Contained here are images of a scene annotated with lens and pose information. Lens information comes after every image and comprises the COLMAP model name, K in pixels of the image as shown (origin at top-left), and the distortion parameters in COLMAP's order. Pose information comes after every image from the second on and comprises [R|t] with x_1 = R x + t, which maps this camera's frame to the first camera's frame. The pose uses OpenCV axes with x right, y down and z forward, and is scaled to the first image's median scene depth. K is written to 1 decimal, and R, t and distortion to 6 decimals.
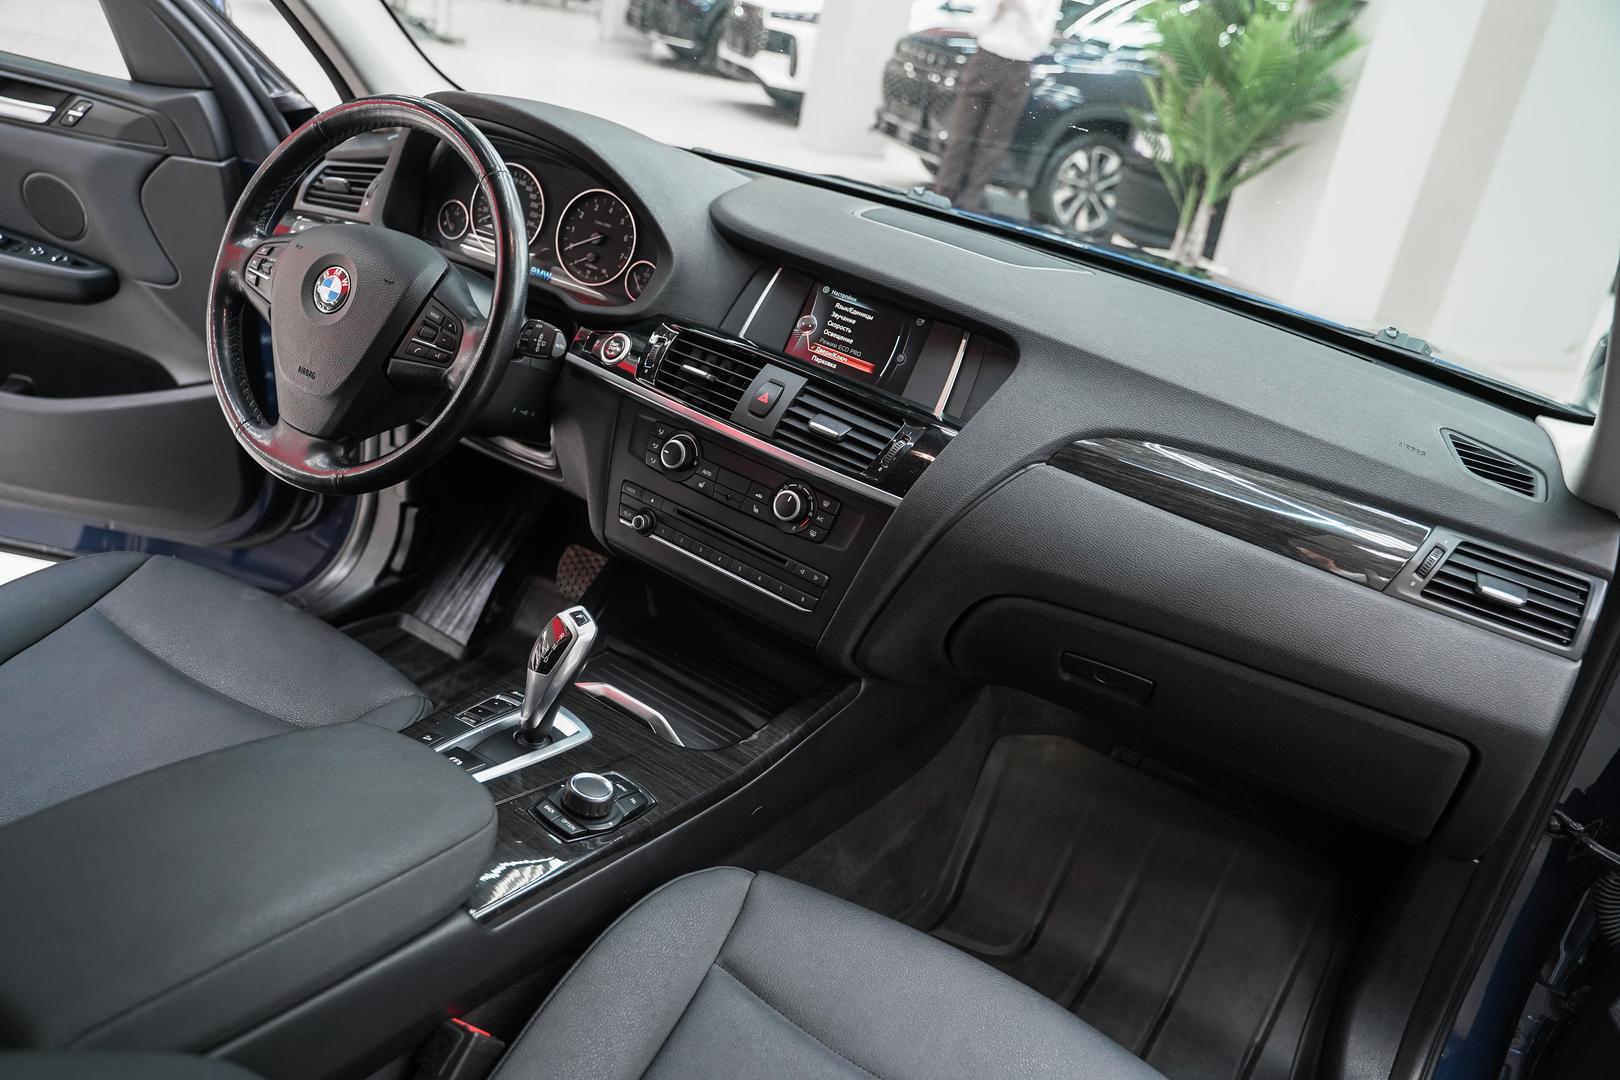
lens RADIAL K [[1294.3, 0, 810.0], [0, 1294.3, 540.0], [0, 0, 1]] dist [-0.020610, 0.014751]
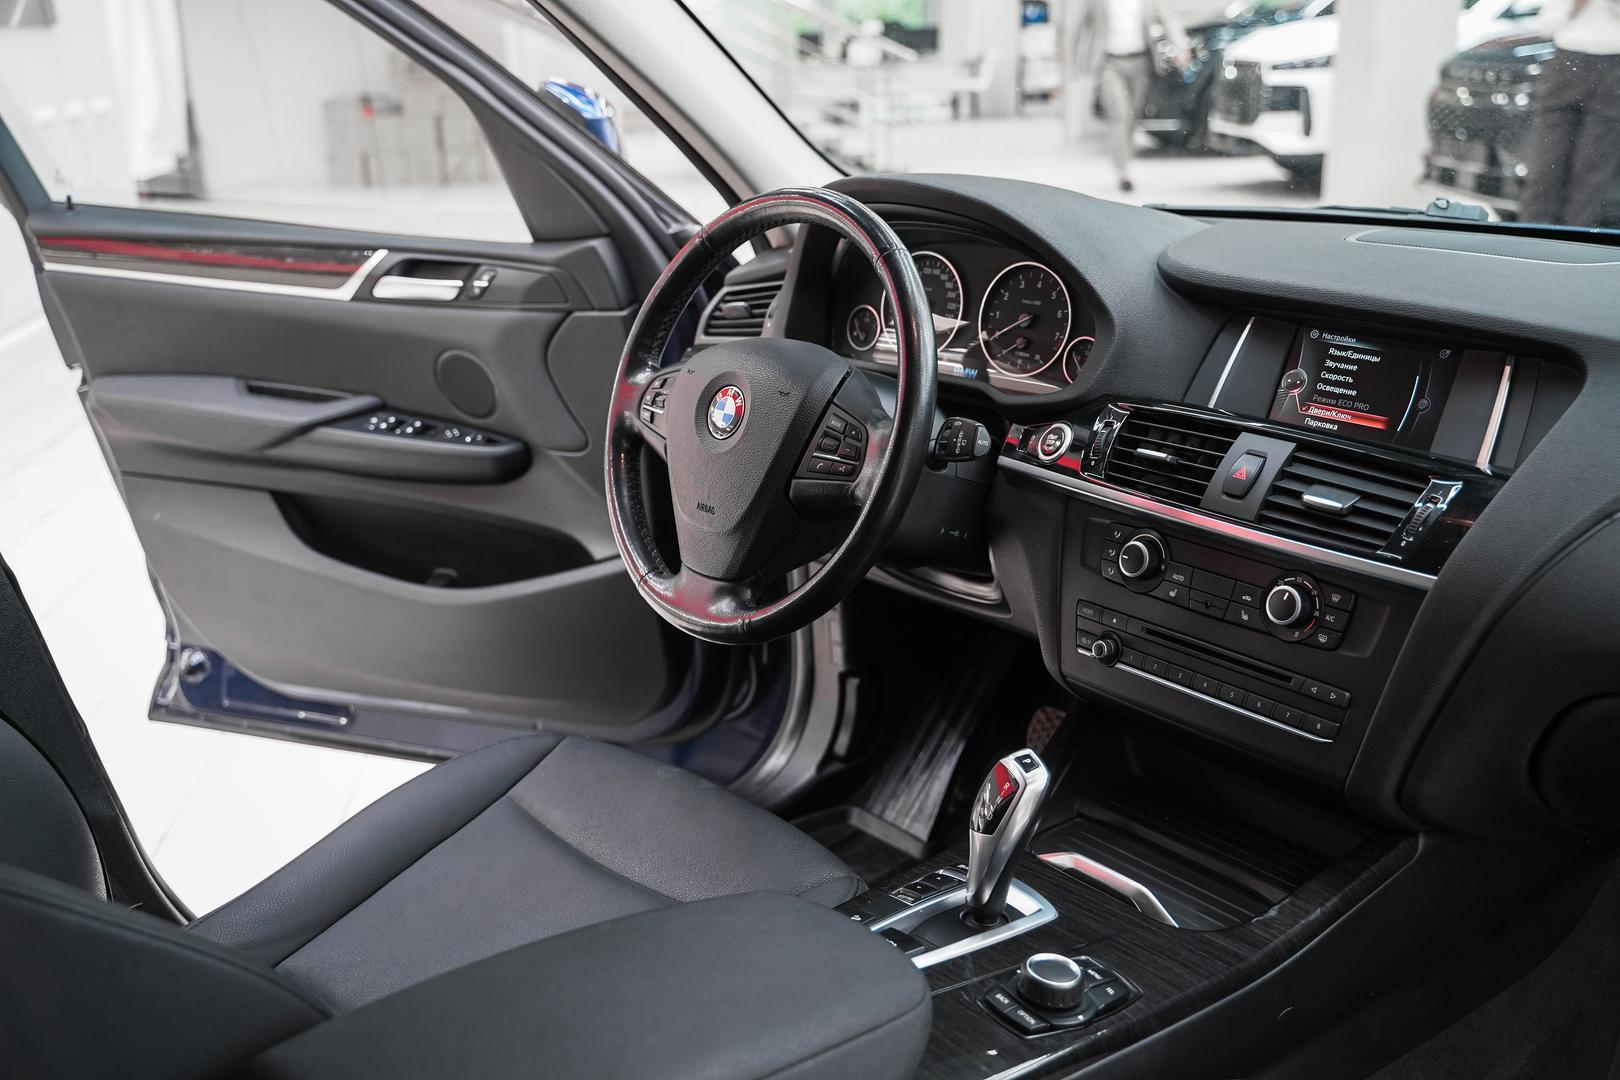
lens RADIAL K [[1615.0, 0, 801.6], [0, 1615.0, 540.4], [0, 0, 1]] dist [0.000188, -0.006696]
pose [[0.934574, -0.108366, -0.338863, 0.040403], [0.062955, 0.987824, -0.142272, 0.049500], [0.350154, 0.111630, 0.930016, -0.002226]]
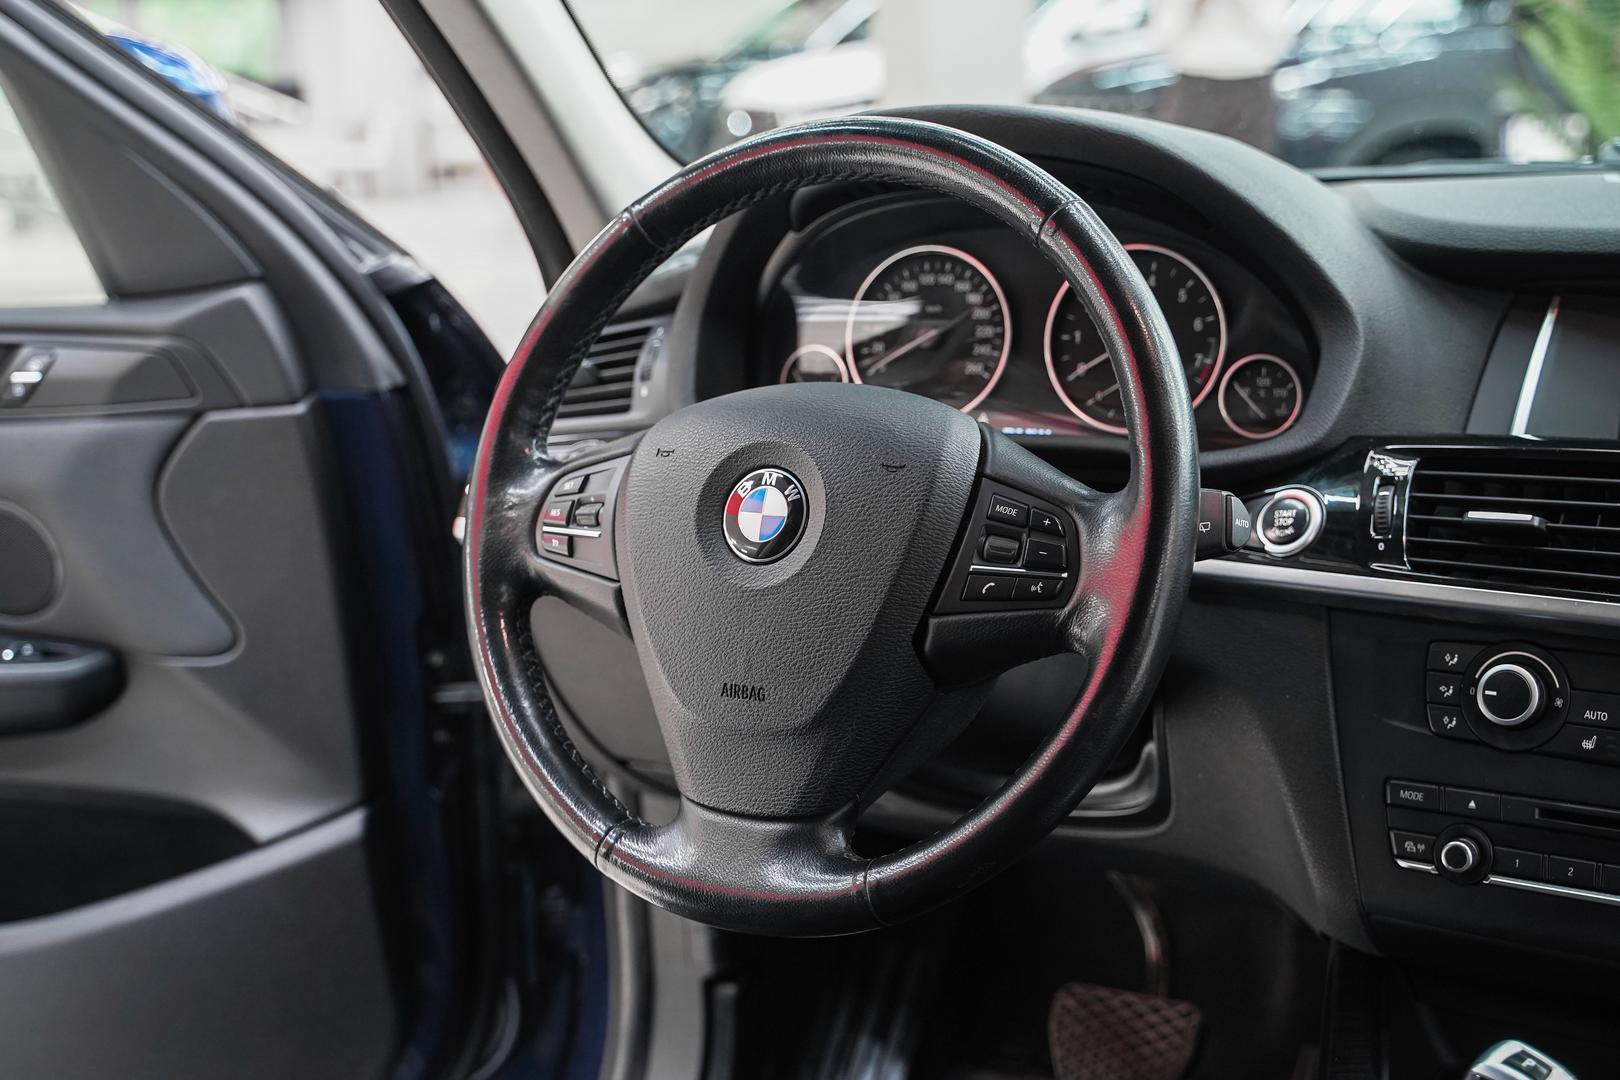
lens RADIAL K [[2226.1, 0, 791.9], [0, 2226.1, 531.9], [0, 0, 1]] dist [-0.000159, 0.030797]
pose [[0.973730, -0.225263, -0.033260, -0.308738], [0.213513, 0.954008, -0.210429, -0.007187], [0.079132, 0.197799, 0.977043, 0.162997]]
